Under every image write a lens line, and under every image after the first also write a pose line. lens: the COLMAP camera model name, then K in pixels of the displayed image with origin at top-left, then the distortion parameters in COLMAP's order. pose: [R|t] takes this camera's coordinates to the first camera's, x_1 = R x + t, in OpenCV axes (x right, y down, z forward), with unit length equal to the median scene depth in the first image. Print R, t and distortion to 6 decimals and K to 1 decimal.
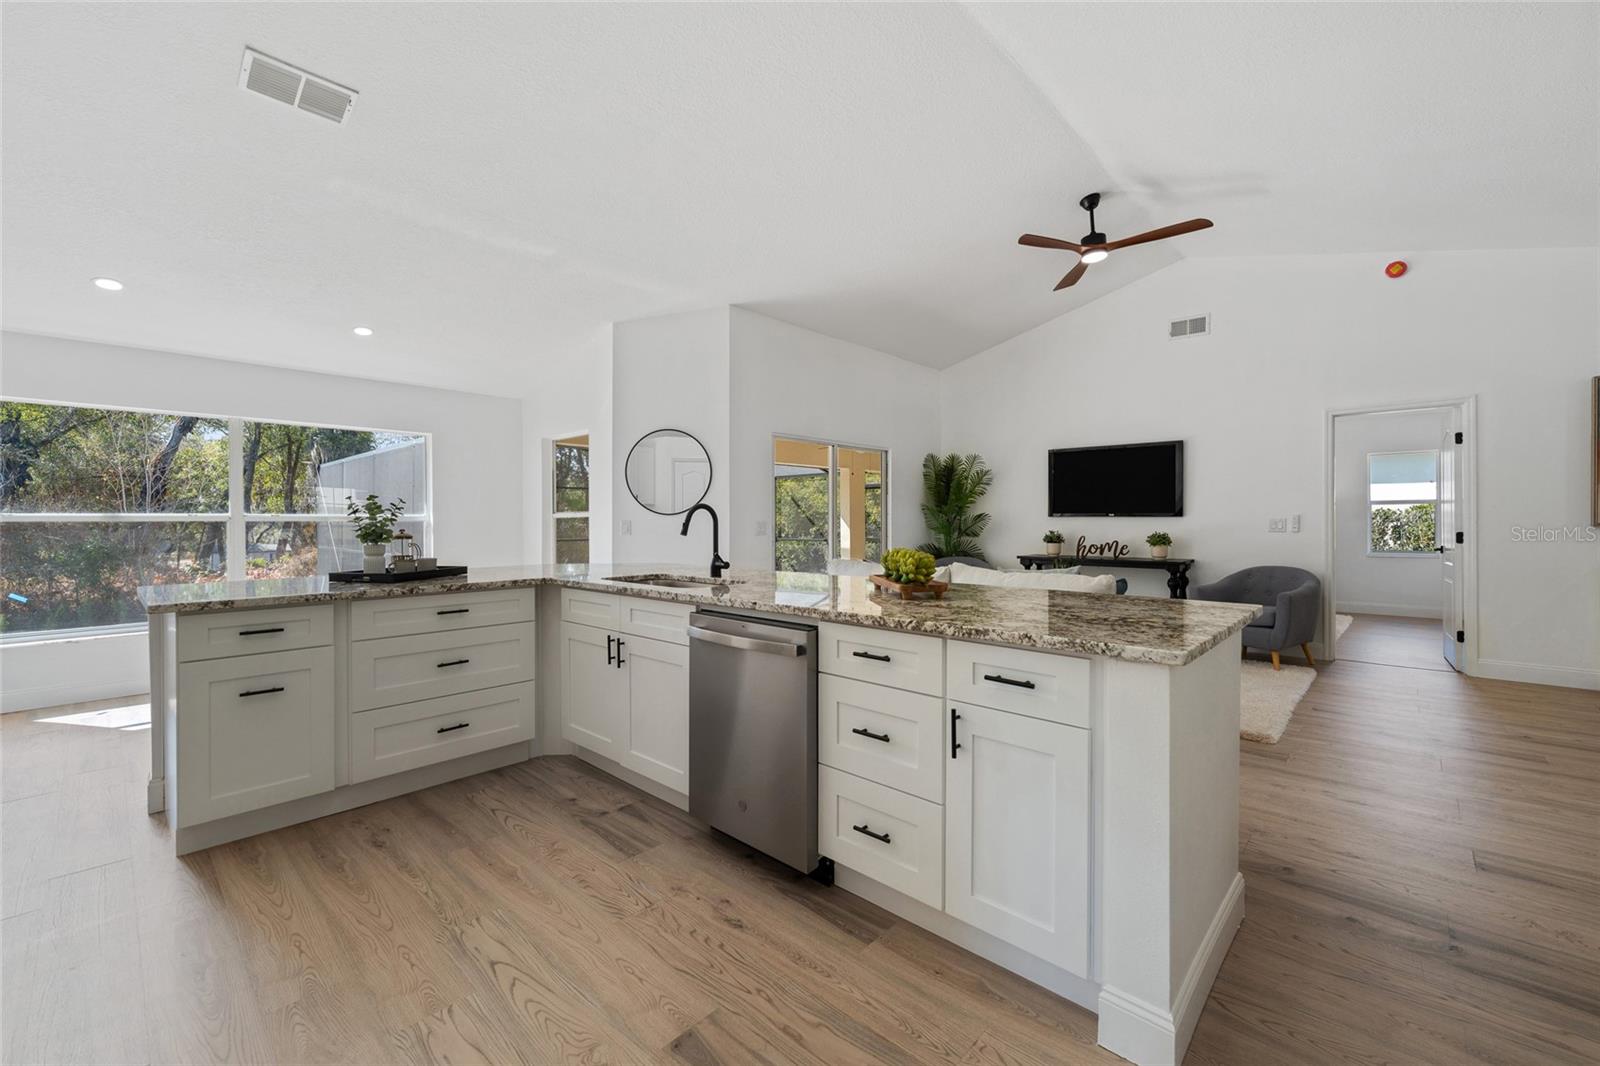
lens RADIAL K [[656.0, 0, 802.5], [0, 656.0, 520.1], [0, 0, 1]] dist [0.001015, -0.000092]
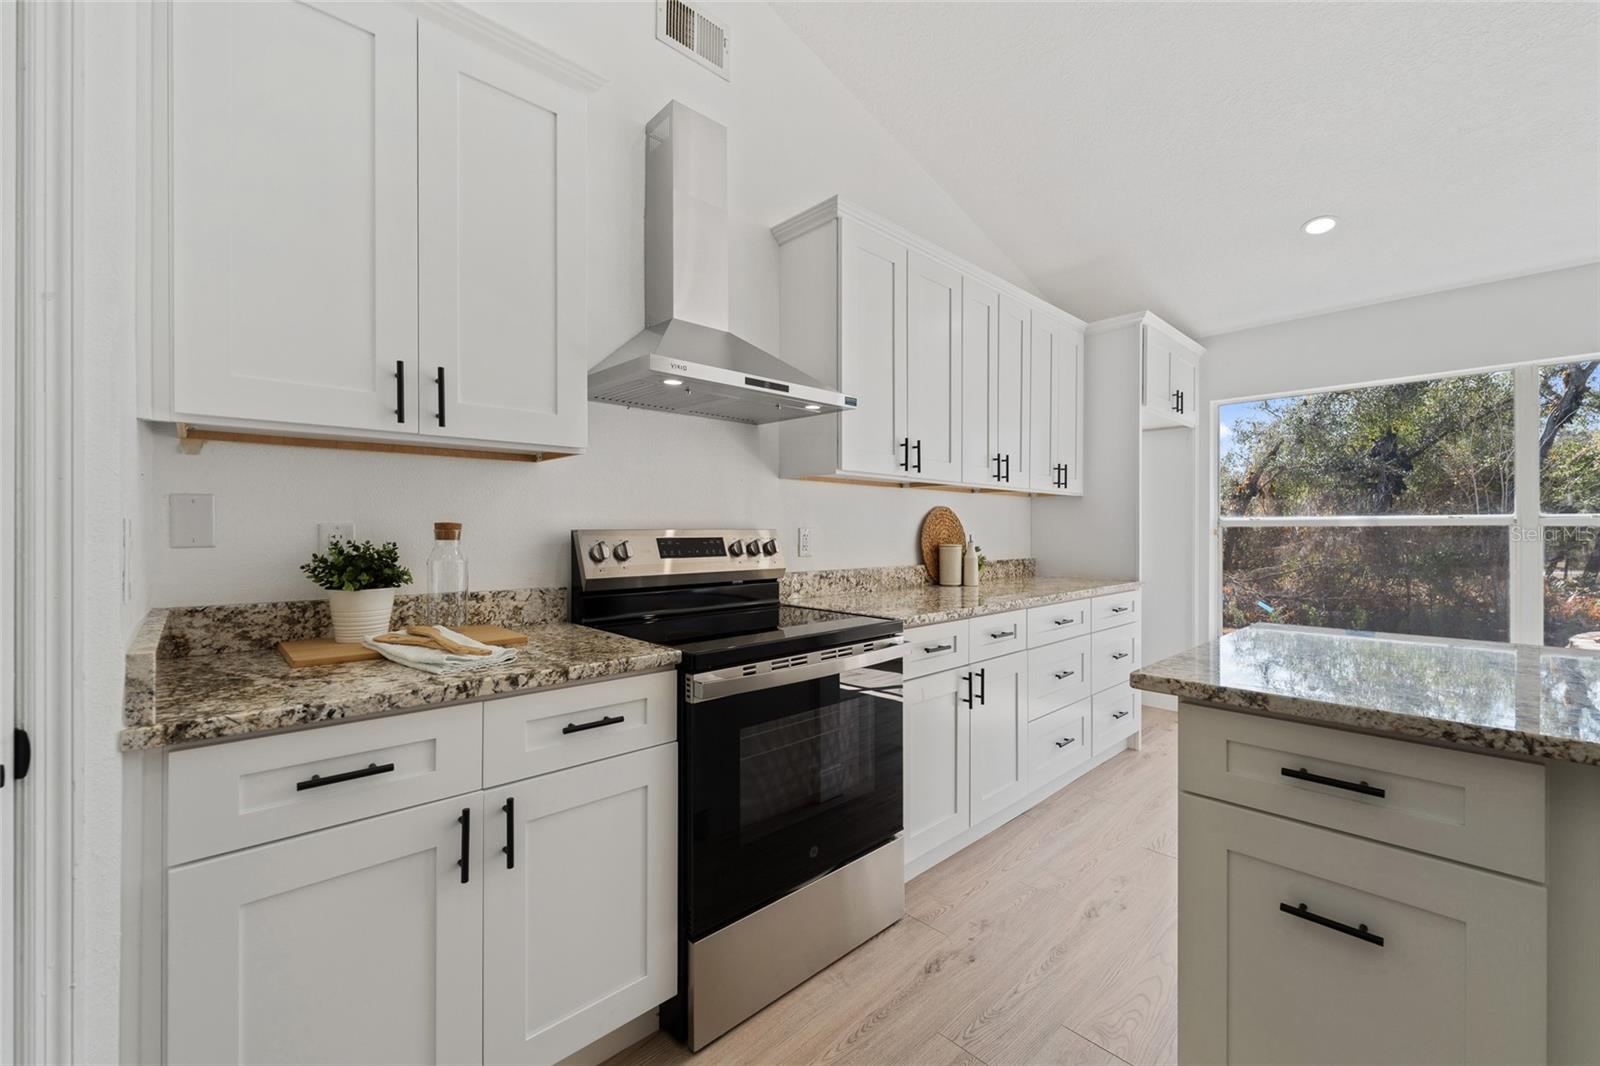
lens RADIAL K [[656.0, 0, 809.5], [0, 656.0, 524.2], [0, 0, 1]] dist [0.001015, -0.000092]
pose [[-0.048470, -0.002158, -0.998822, -0.141933], [-0.000539, 0.999998, -0.002134, 0.001575], [0.998825, 0.000435, -0.048471, 0.253228]]
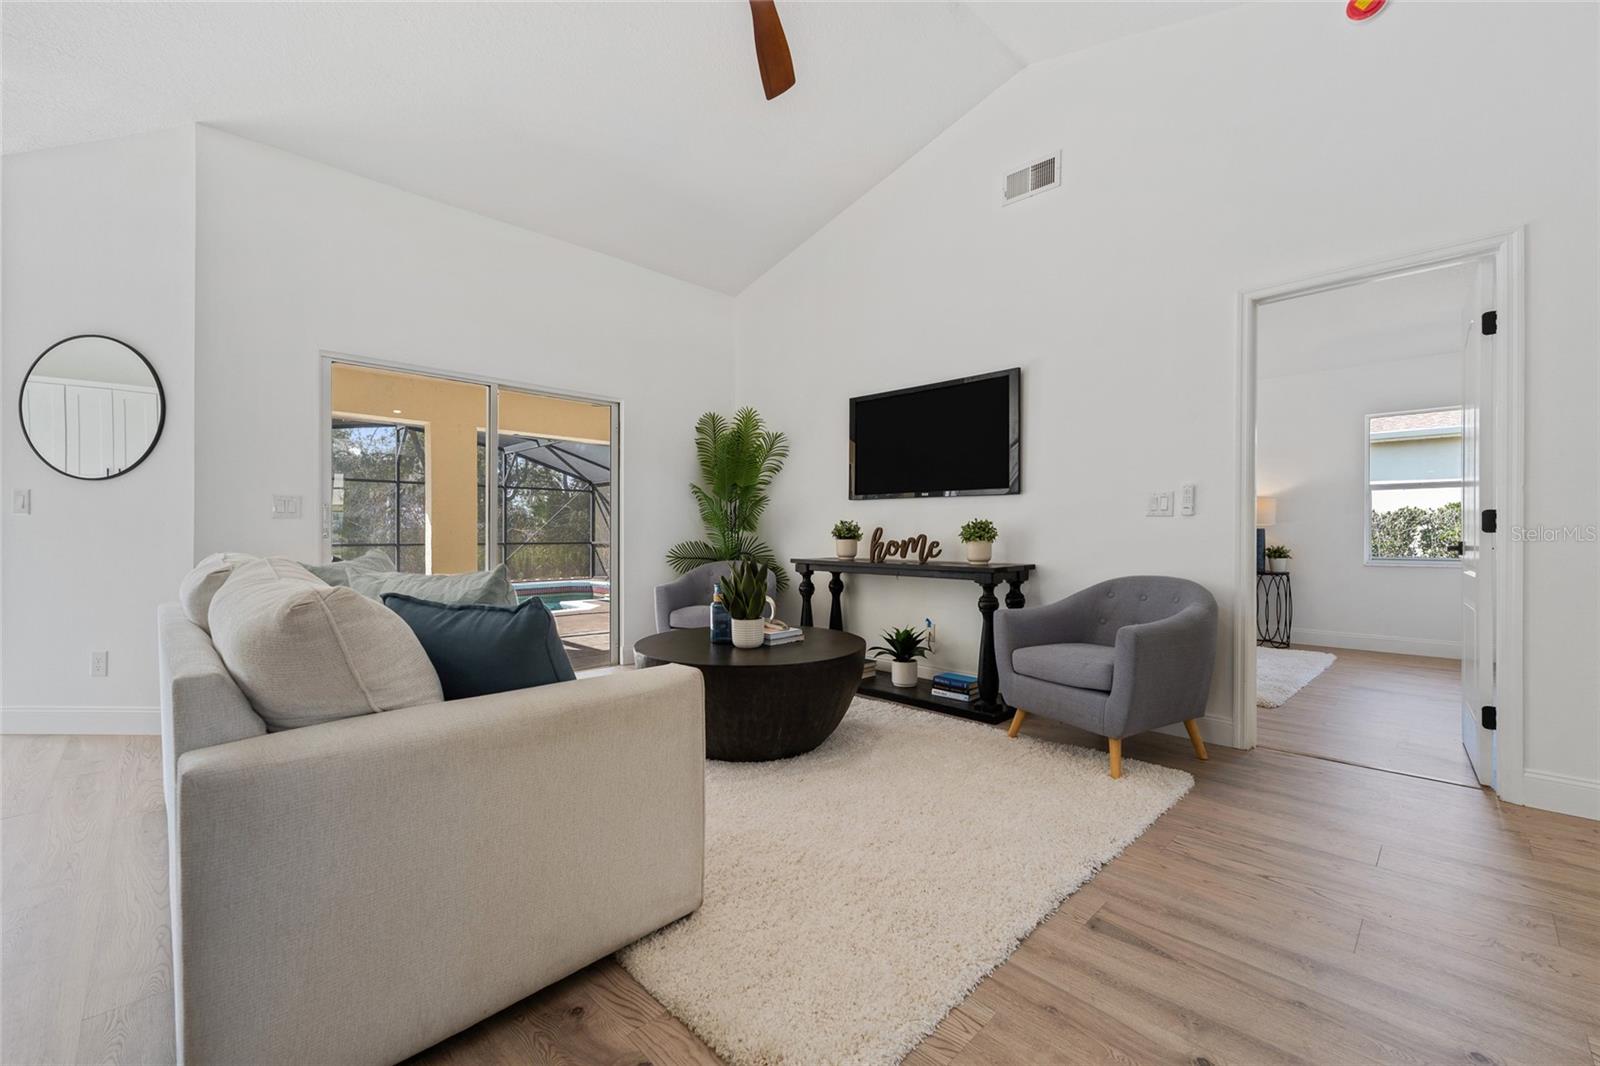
lens RADIAL K [[656.0, 0, 801.1], [0, 656.0, 535.4], [0, 0, 1]] dist [0.001015, -0.000092]
pose [[0.998960, 0.005207, -0.045294, 0.388329], [-0.005028, 0.999979, 0.004065, 0.030223], [0.045315, -0.003833, 0.998965, 0.369834]]
